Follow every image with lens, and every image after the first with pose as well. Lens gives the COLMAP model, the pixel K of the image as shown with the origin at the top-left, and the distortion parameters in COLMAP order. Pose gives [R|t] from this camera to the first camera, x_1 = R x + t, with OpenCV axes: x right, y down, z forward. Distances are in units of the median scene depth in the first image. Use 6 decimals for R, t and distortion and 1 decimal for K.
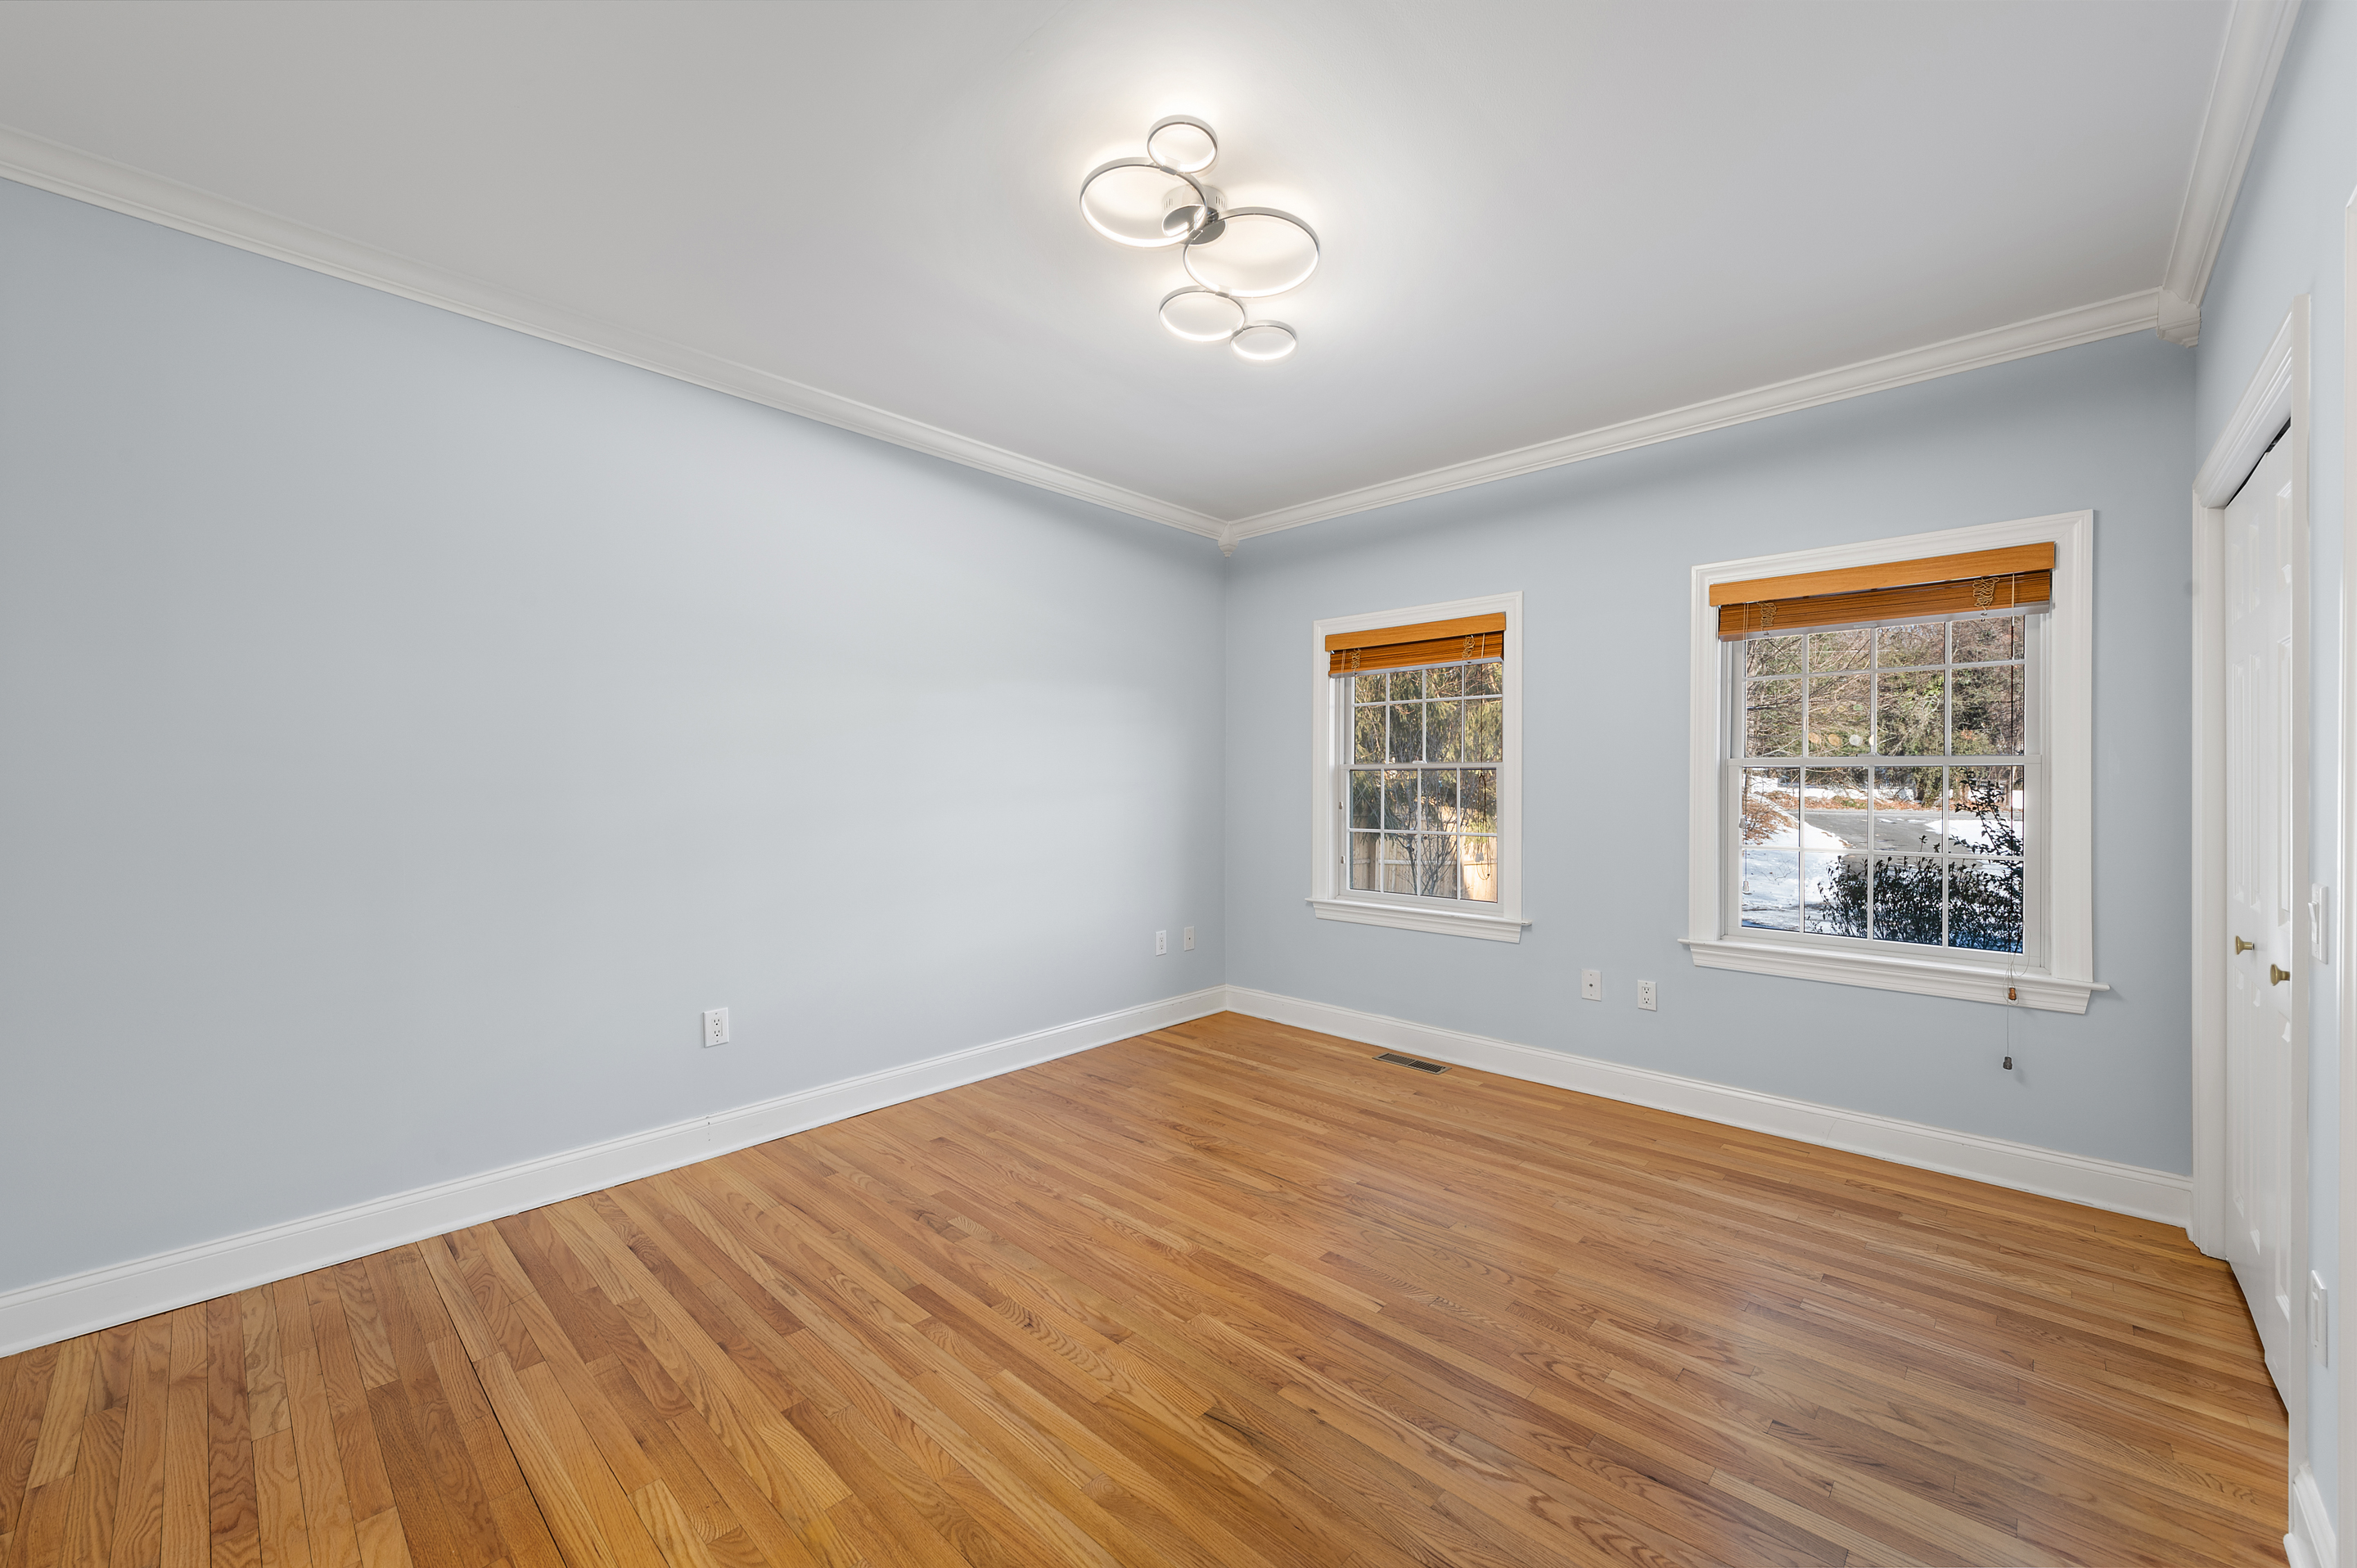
lens RADIAL K [[918.0, 0, 1169.7], [0, 918.0, 781.7], [0, 0, 1]] dist [0.017966, -0.006465]
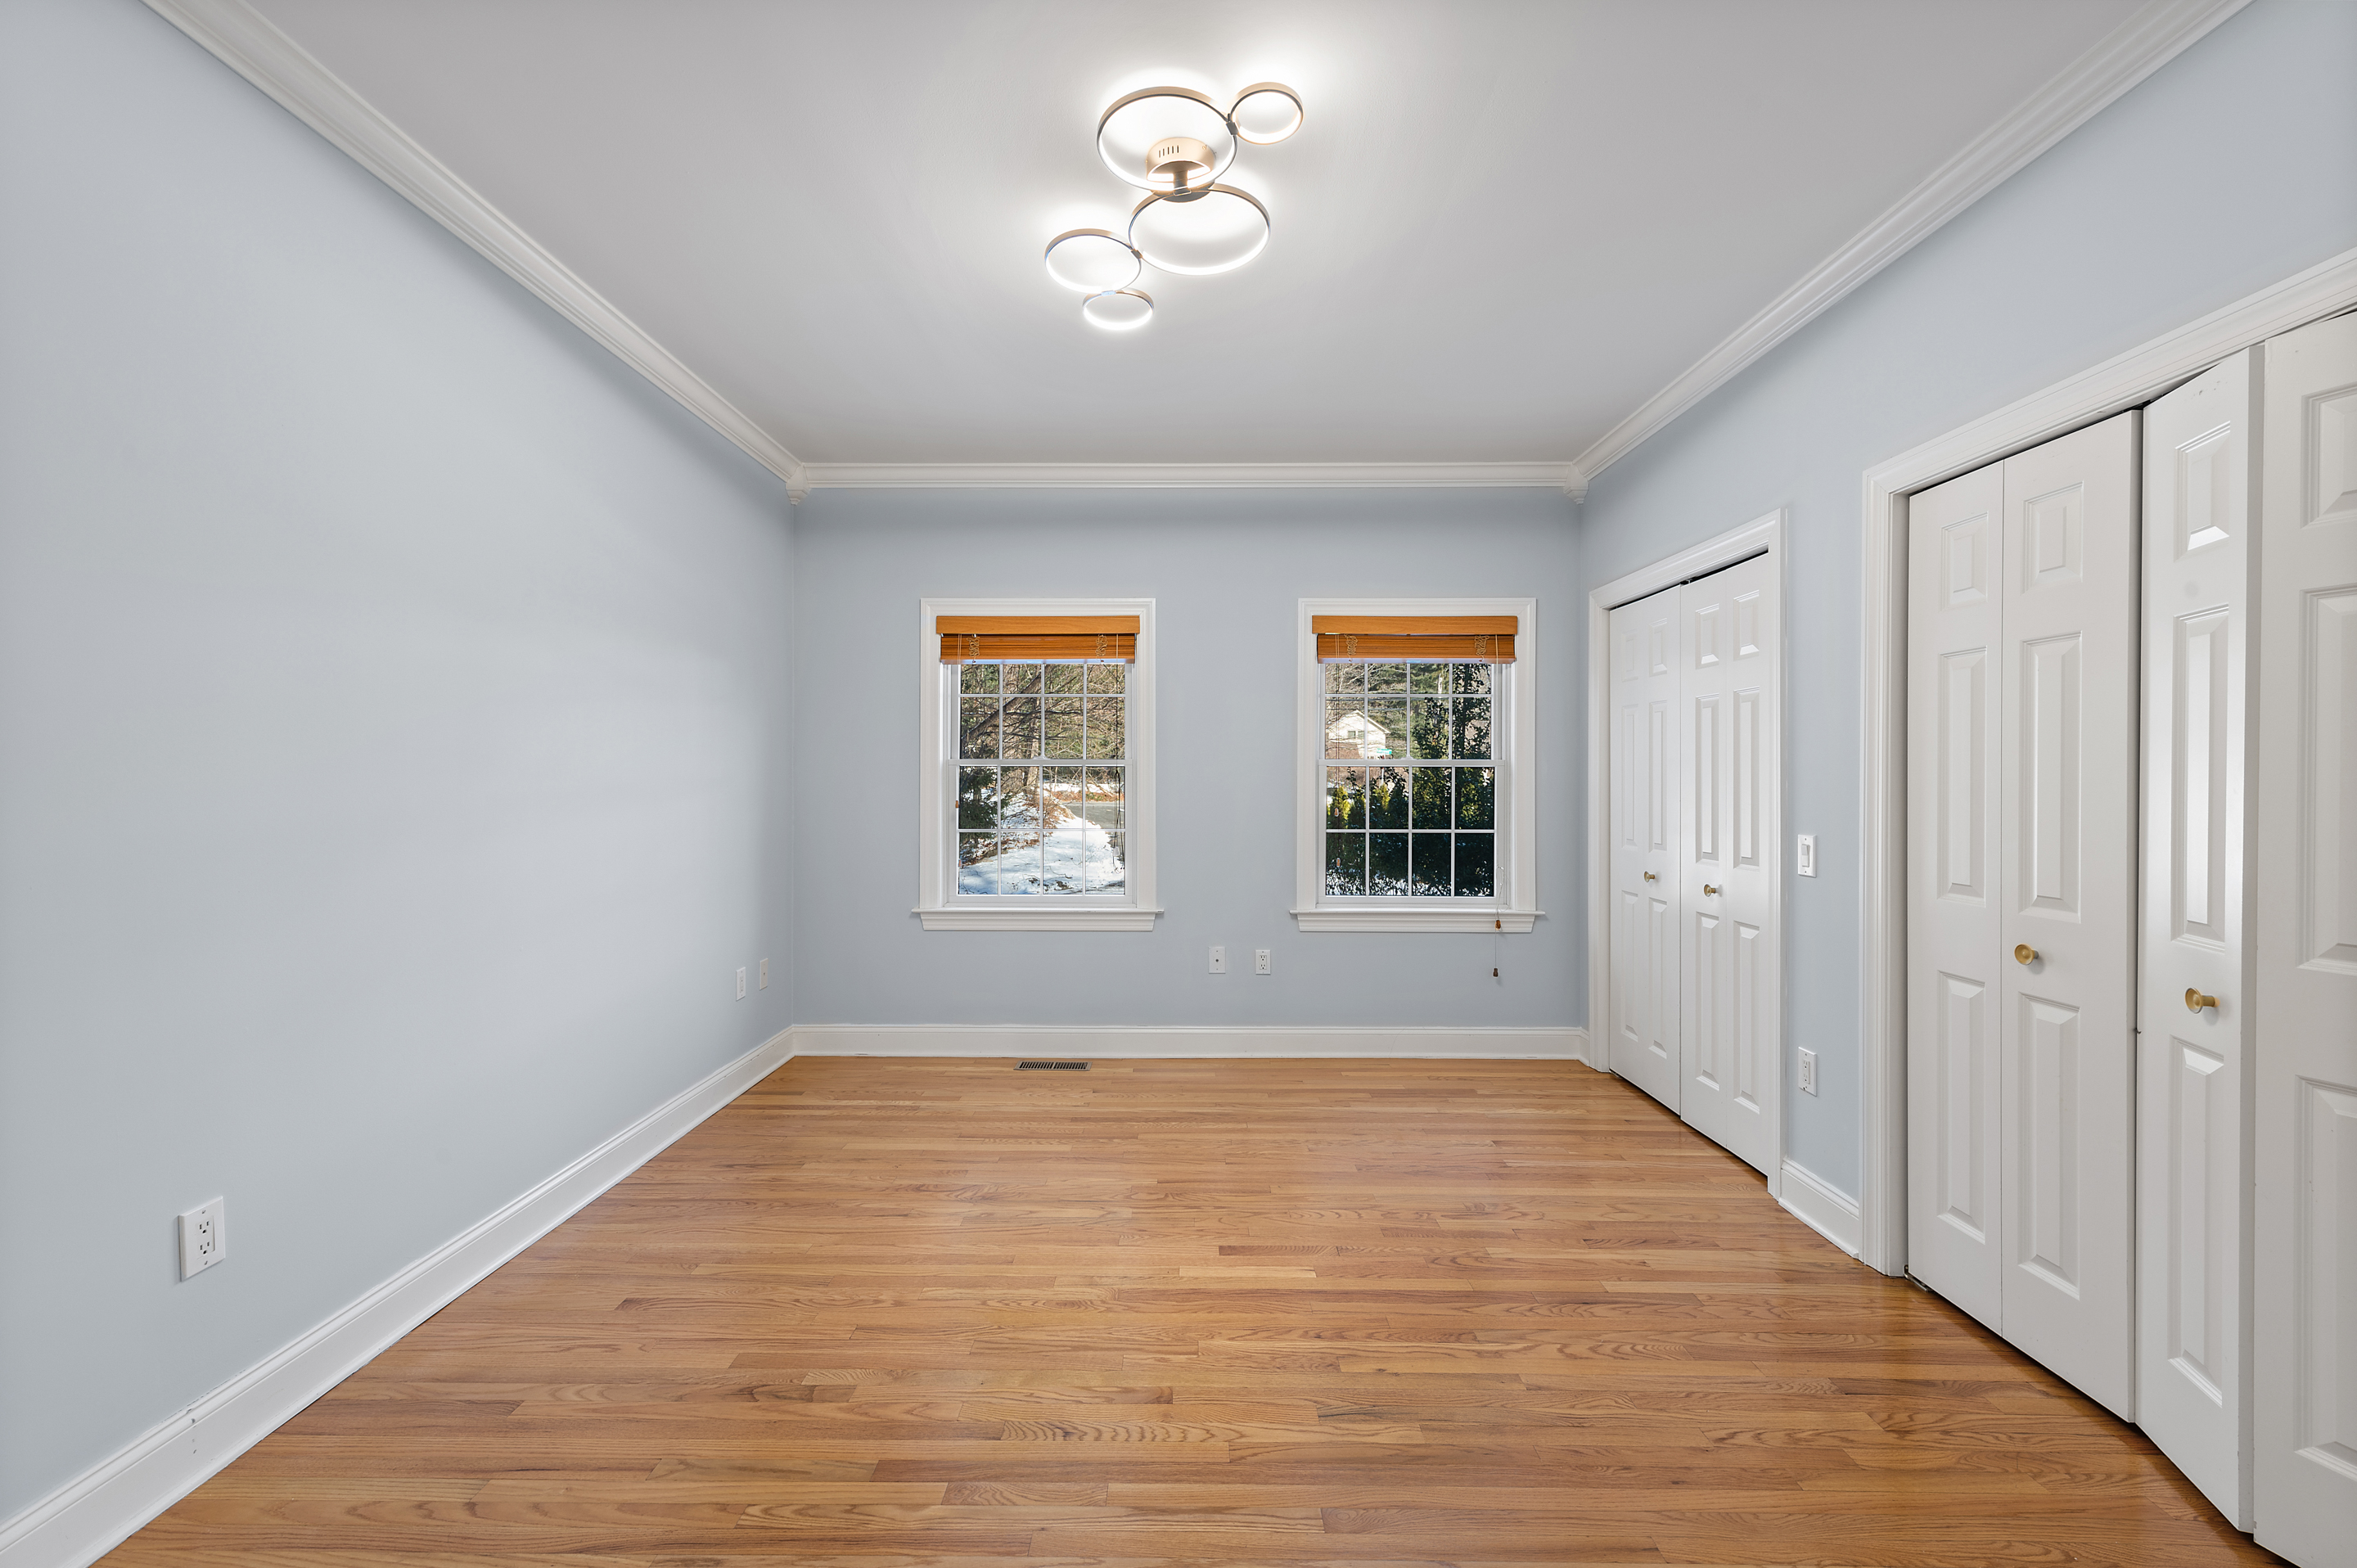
lens RADIAL K [[982.8, 0, 1178.5], [0, 982.8, 784.0], [0, 0, 1]] dist [0.027664, -0.013284]
pose [[0.734200, -0.004385, 0.678919, -0.469647], [-0.000112, 0.999978, 0.006579, -0.000962], [-0.678933, -0.004906, 0.734184, 0.192585]]
